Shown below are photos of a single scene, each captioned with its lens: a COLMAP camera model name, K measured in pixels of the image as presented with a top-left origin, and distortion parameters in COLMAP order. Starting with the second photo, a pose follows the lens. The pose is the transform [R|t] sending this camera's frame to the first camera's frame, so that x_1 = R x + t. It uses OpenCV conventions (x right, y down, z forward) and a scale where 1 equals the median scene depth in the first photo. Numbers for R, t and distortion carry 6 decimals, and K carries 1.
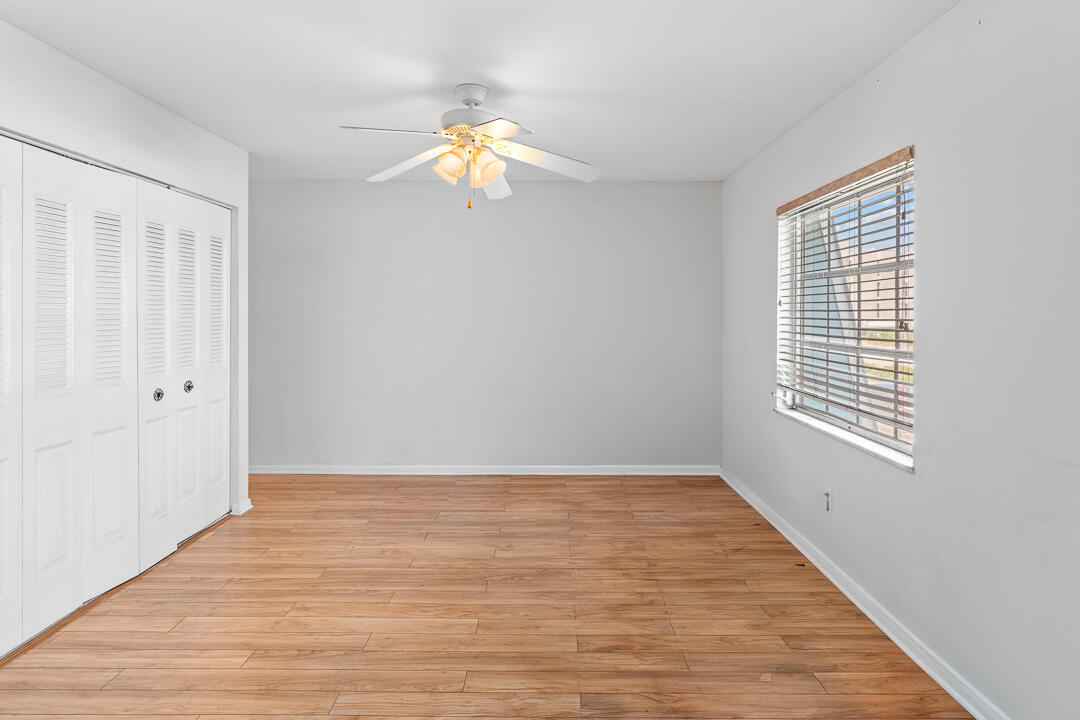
lens RADIAL K [[563.3, 0, 542.3], [0, 563.3, 317.0], [0, 0, 1]] dist [0.003267, 0.000000]
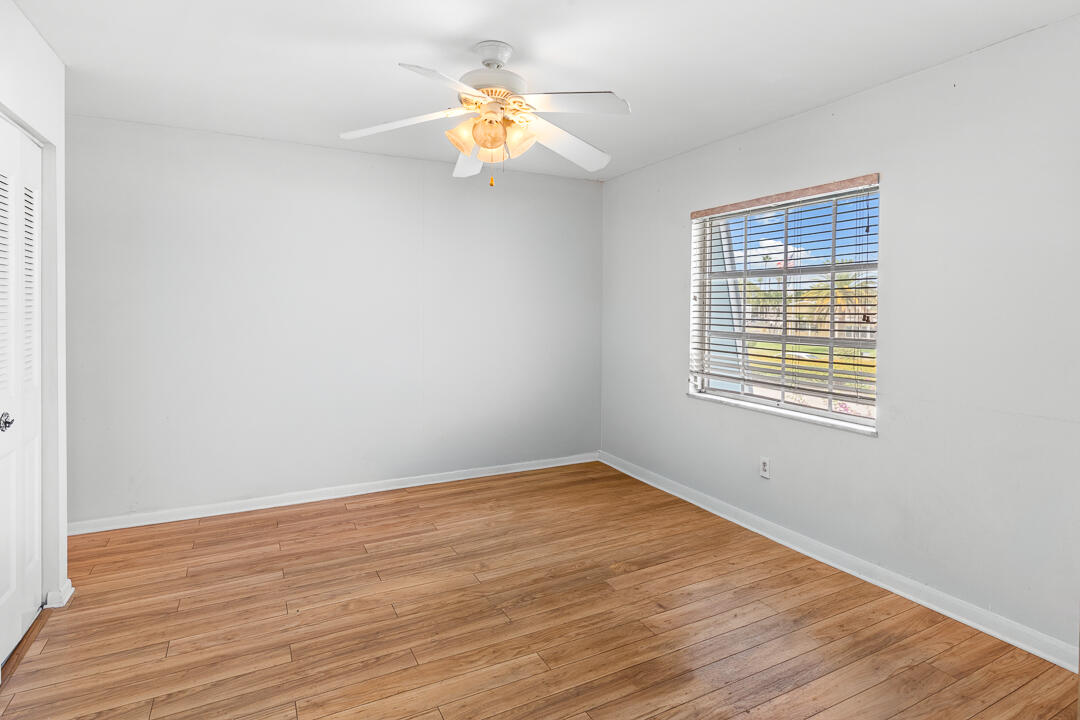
lens RADIAL K [[566.1, 0, 543.0], [0, 566.1, 311.6], [0, 0, 1]] dist [0.000551, 0.000238]
pose [[0.885099, -0.001828, 0.465400, -0.382763], [-0.001325, 0.999978, 0.006447, -0.004846], [-0.465401, -0.006323, 0.885077, 0.155812]]
